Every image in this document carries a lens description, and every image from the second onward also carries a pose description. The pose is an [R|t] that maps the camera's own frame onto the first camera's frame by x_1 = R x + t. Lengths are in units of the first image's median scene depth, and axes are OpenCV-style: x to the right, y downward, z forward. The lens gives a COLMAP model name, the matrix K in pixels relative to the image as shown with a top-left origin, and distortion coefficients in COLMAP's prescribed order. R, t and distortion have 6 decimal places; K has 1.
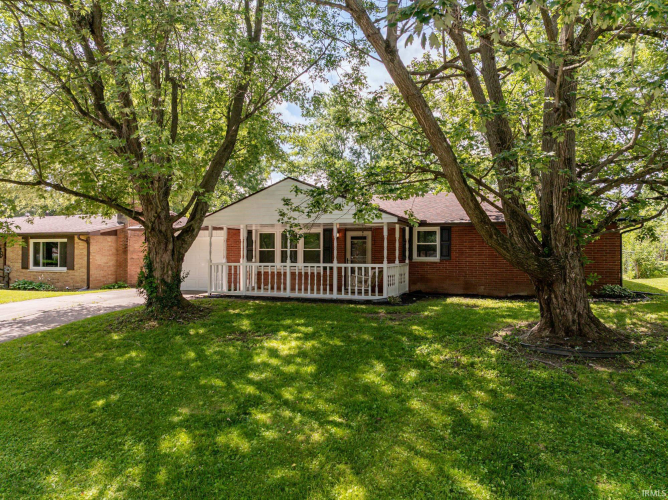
lens RADIAL K [[440.6, 0, 334.0], [0, 440.6, 250.0], [0, 0, 1]] dist [-0.017951, -0.002411]
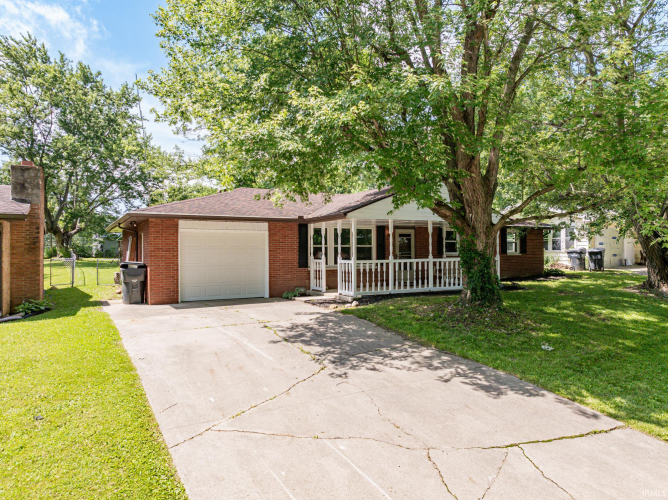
lens RADIAL K [[440.6, 0, 334.0], [0, 440.6, 250.0], [0, 0, 1]] dist [-0.017951, -0.002411]
pose [[0.605443, 0.000402, 0.795888, -0.919856], [0.002358, 0.999995, -0.002299, 0.010481], [-0.795885, 0.003268, 0.605439, 0.486713]]
